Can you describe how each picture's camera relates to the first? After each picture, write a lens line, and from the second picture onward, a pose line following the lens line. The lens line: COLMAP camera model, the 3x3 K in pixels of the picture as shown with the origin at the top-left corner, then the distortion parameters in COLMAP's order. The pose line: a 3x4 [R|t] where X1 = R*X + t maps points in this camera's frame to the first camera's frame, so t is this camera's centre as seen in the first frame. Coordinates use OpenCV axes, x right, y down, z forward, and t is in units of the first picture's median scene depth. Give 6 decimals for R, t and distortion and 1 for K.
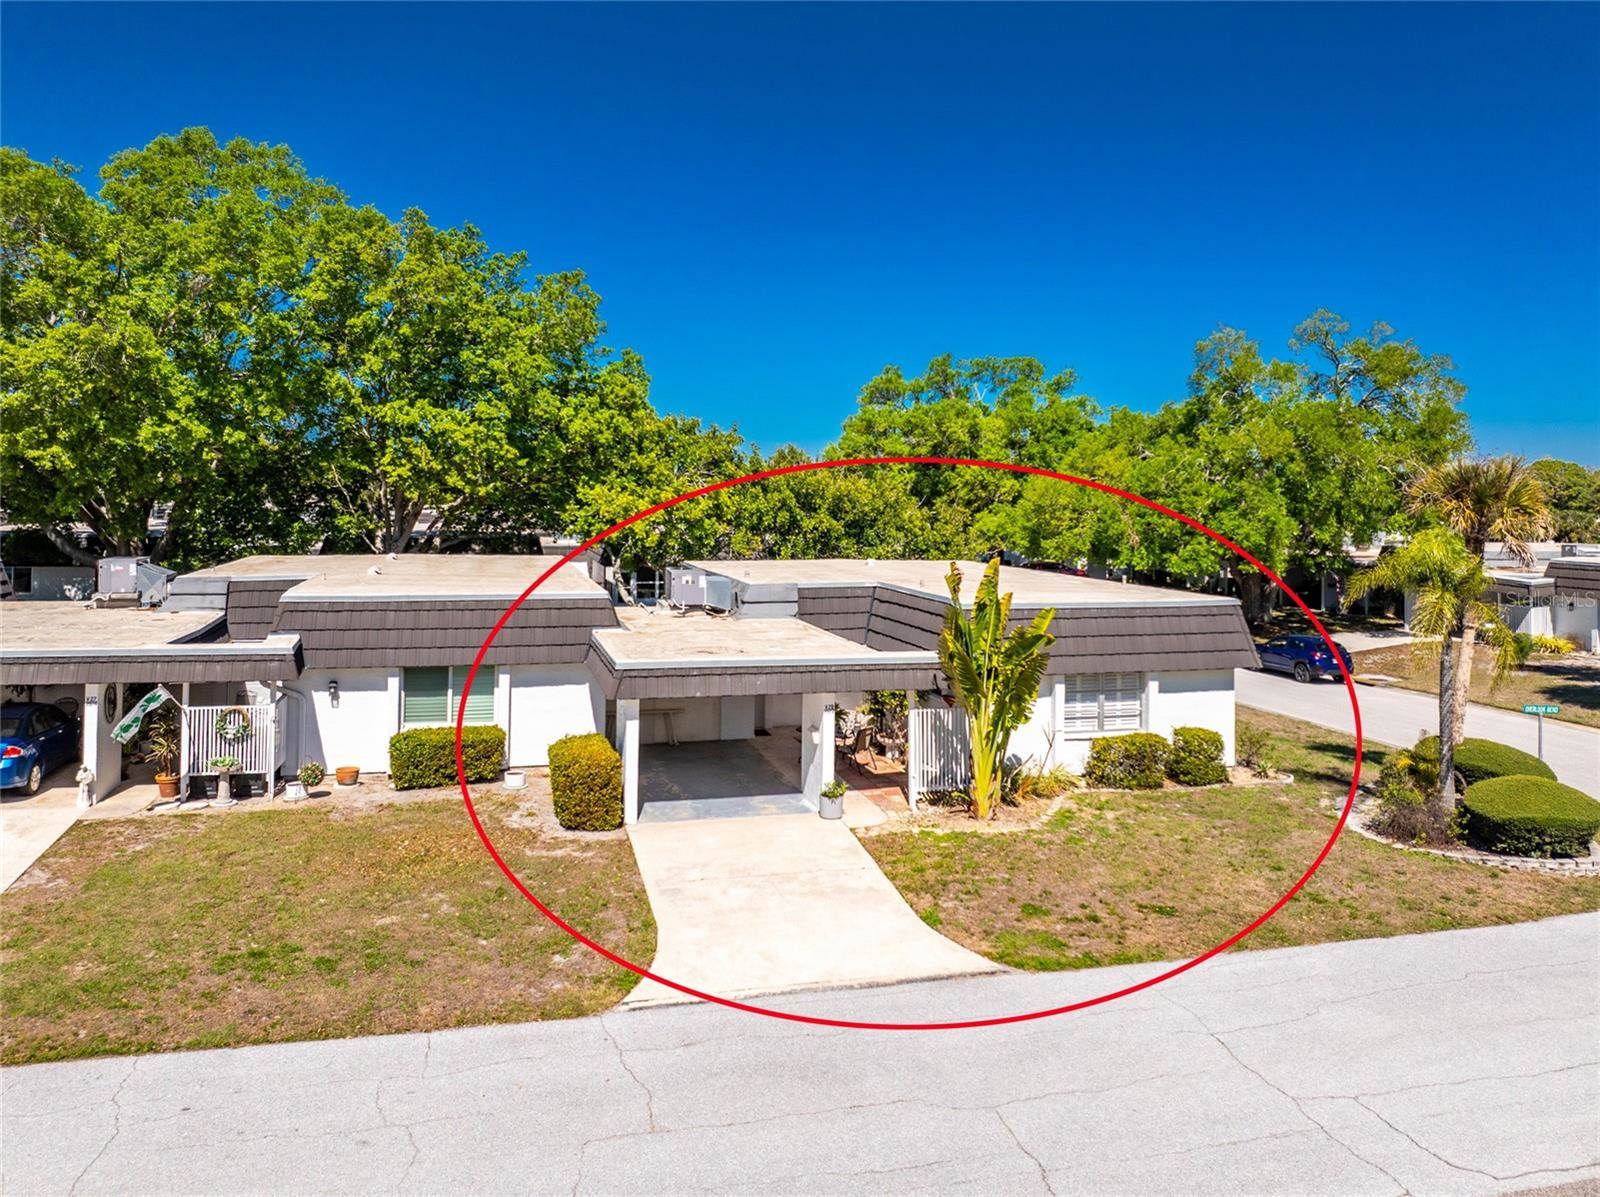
lens RADIAL K [[1170.9, 0, 795.1], [0, 1170.9, 480.0], [0, 0, 1]] dist [-0.033648, -0.003438]
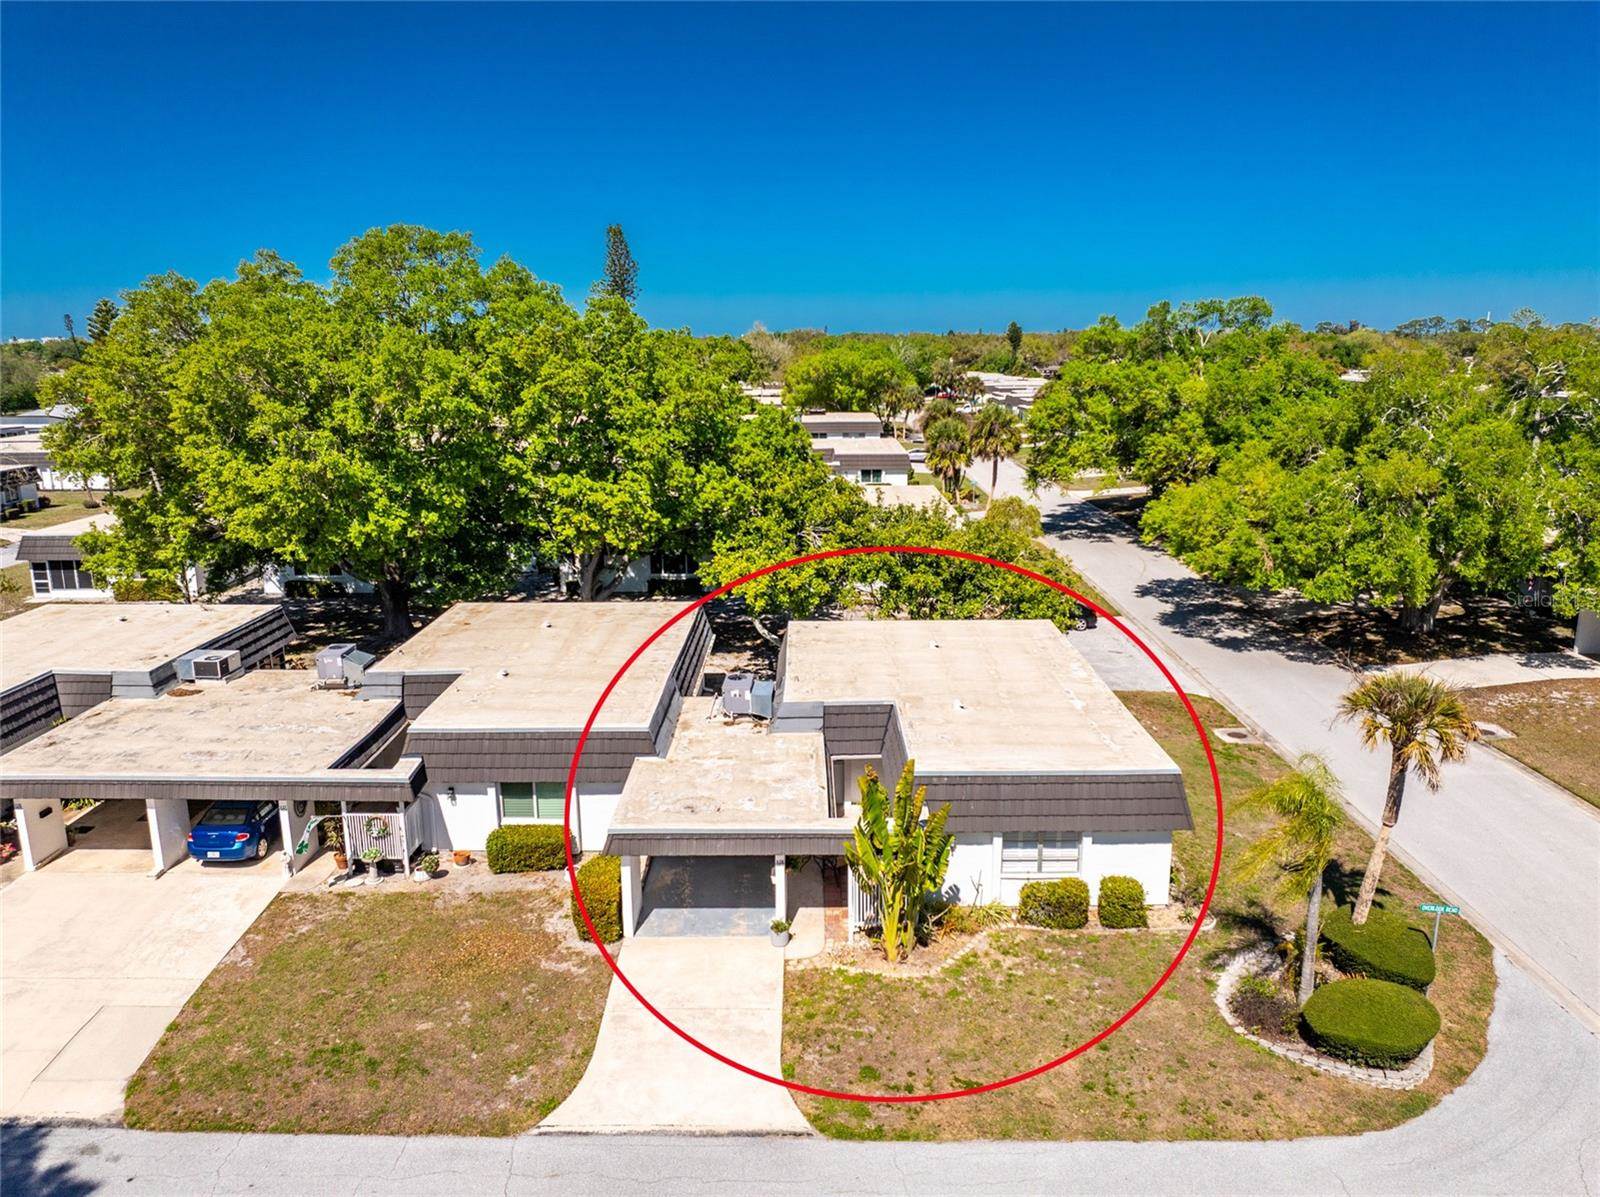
lens RADIAL K [[1125.6, 0, 800.0], [0, 1125.6, 598.5], [0, 0, 1]] dist [-0.043690, 0.003191]
pose [[0.963968, 0.039737, -0.263032, 0.319959], [0.023435, 0.972250, 0.232769, -0.325673], [0.264983, -0.230546, 0.936287, -0.058832]]
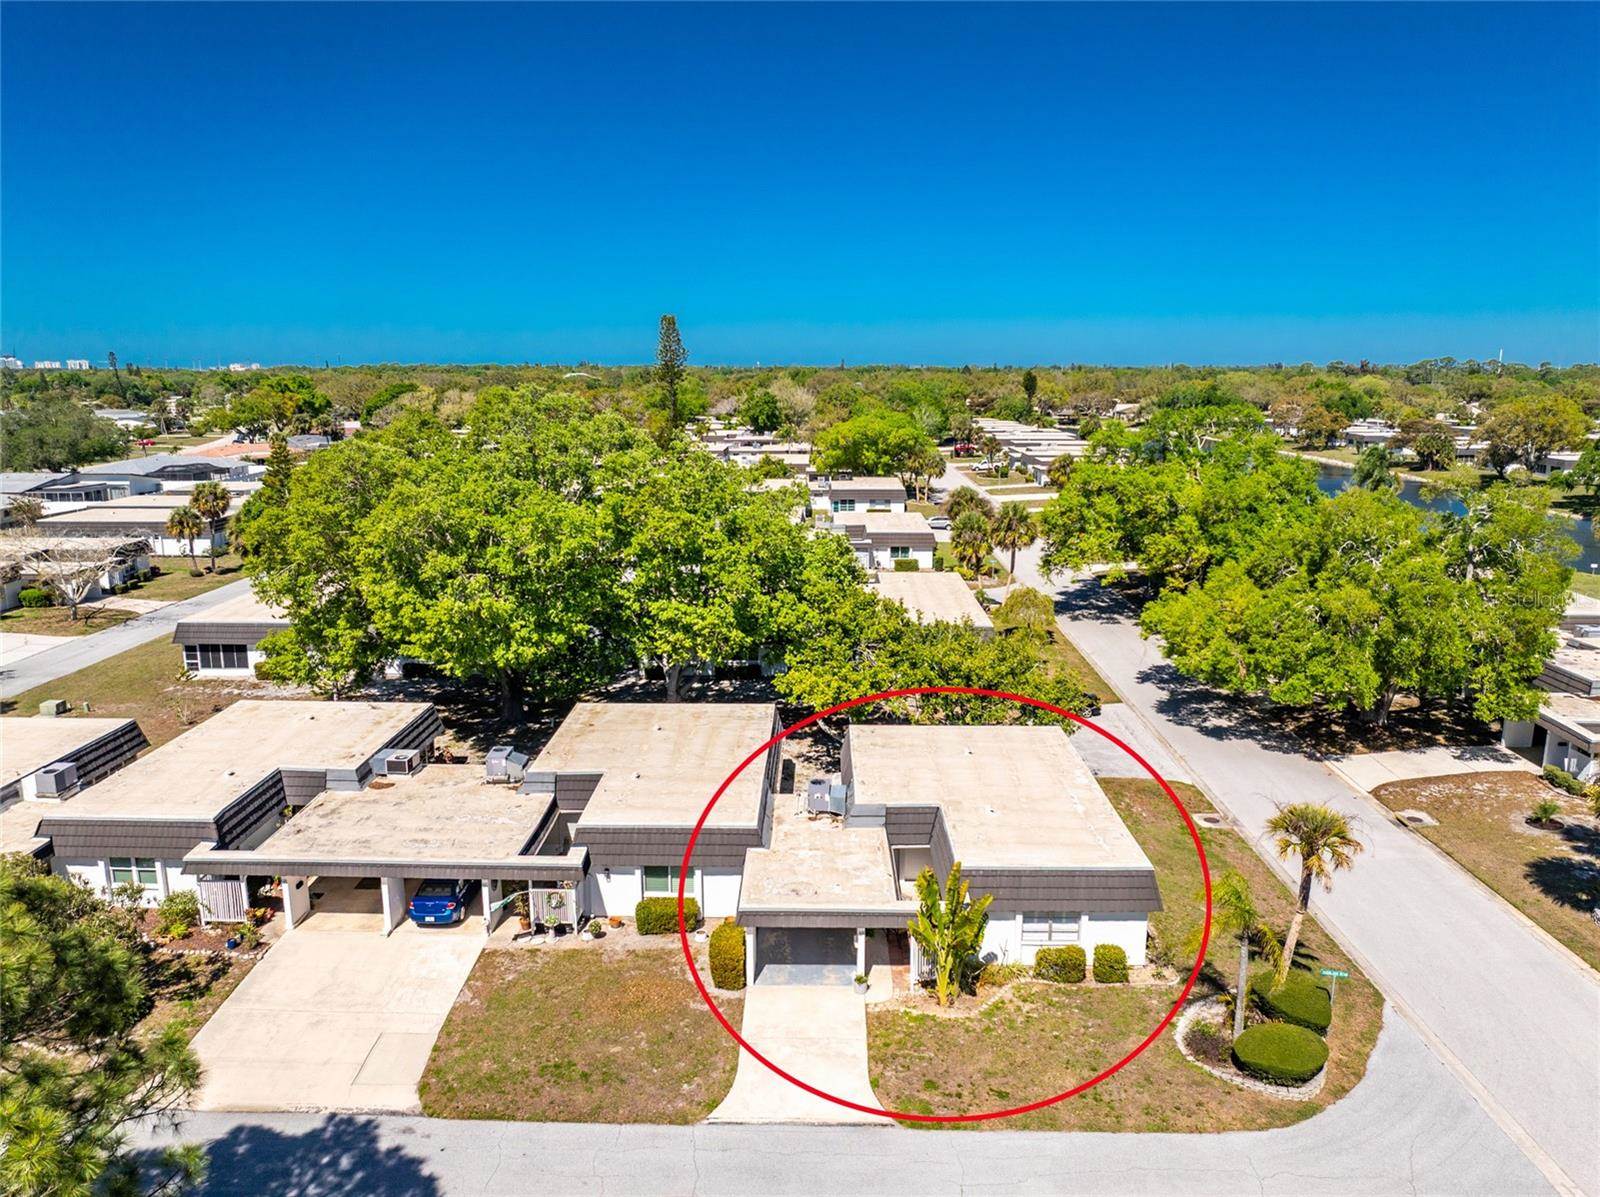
lens RADIAL K [[1125.6, 0, 800.0], [0, 1125.6, 598.5], [0, 0, 1]] dist [-0.043690, 0.003191]
pose [[0.960444, 0.041906, -0.275304, 0.340705], [0.017525, 0.977558, 0.209938, -0.578783], [0.277923, -0.206458, 0.938155, -0.444049]]
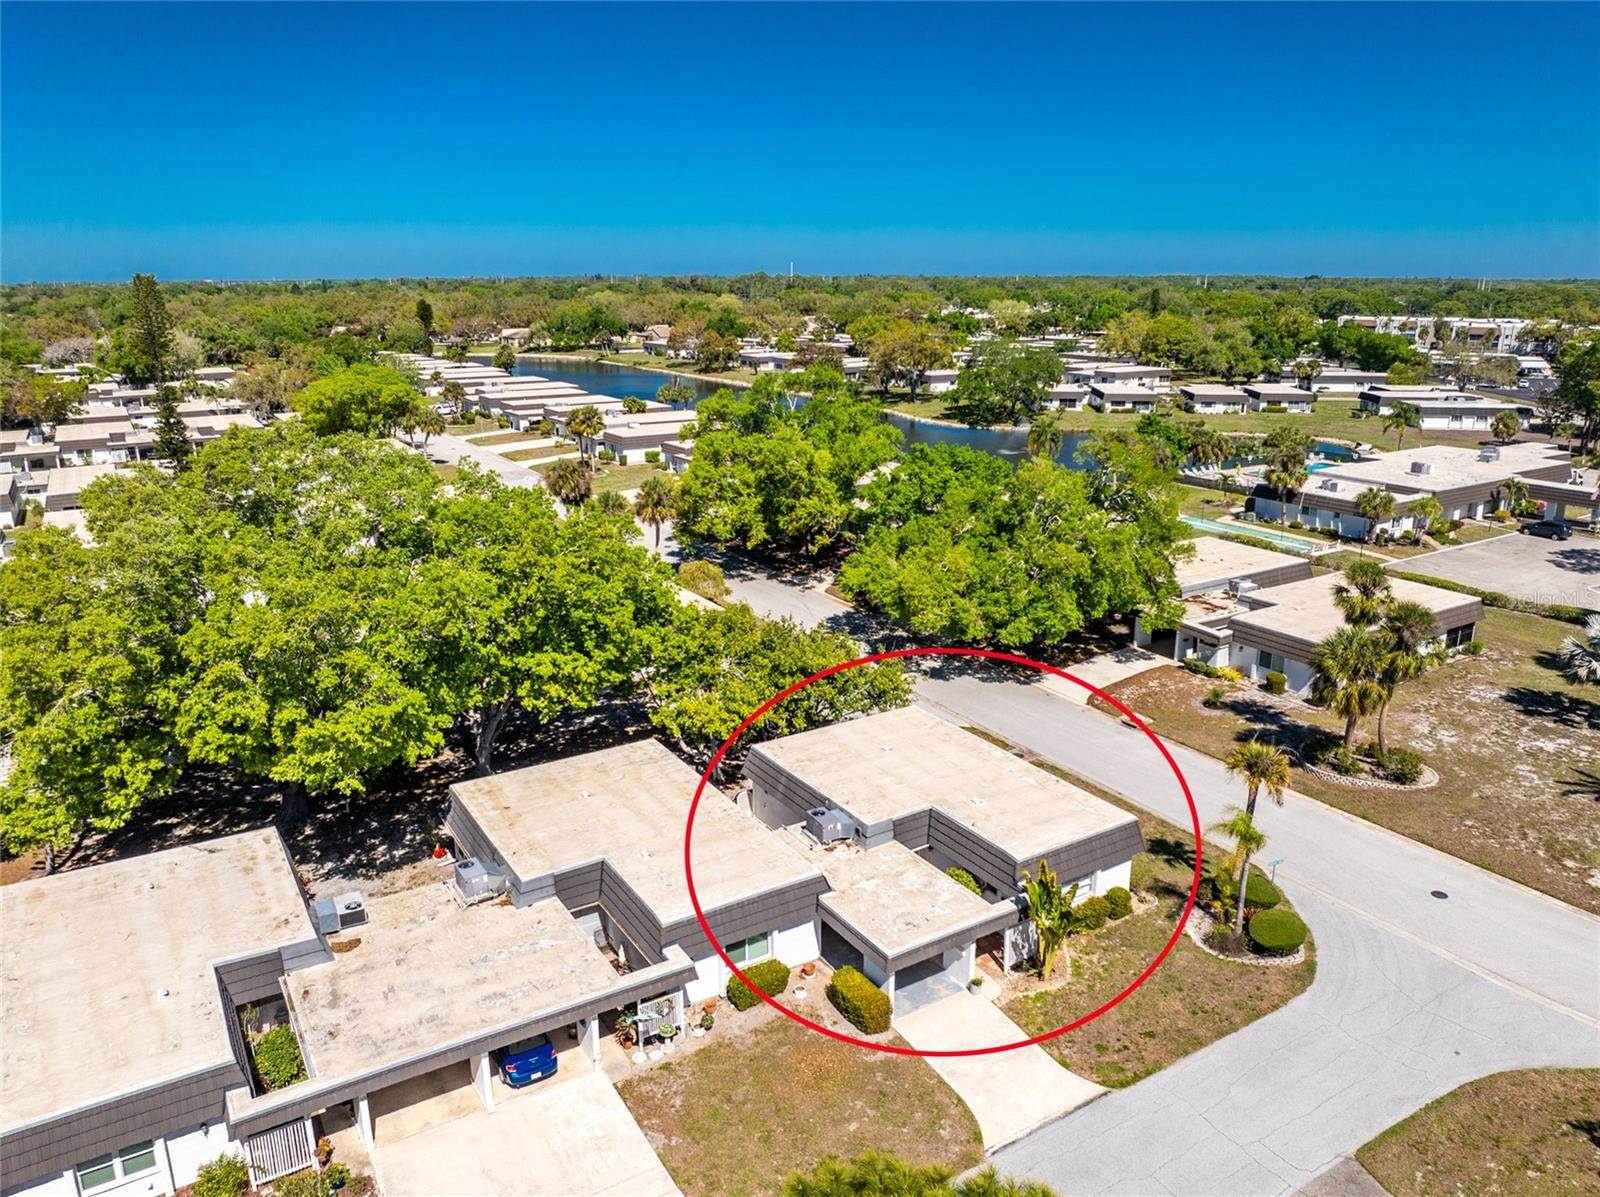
lens RADIAL K [[1124.6, 0, 801.9], [0, 1124.6, 596.5], [0, 0, 1]] dist [-0.032767, -0.005054]
pose [[0.955911, -0.094859, 0.277913, -0.632383], [0.010798, 0.957104, 0.289544, -0.801809], [-0.293457, -0.273778, 0.915930, -0.418437]]
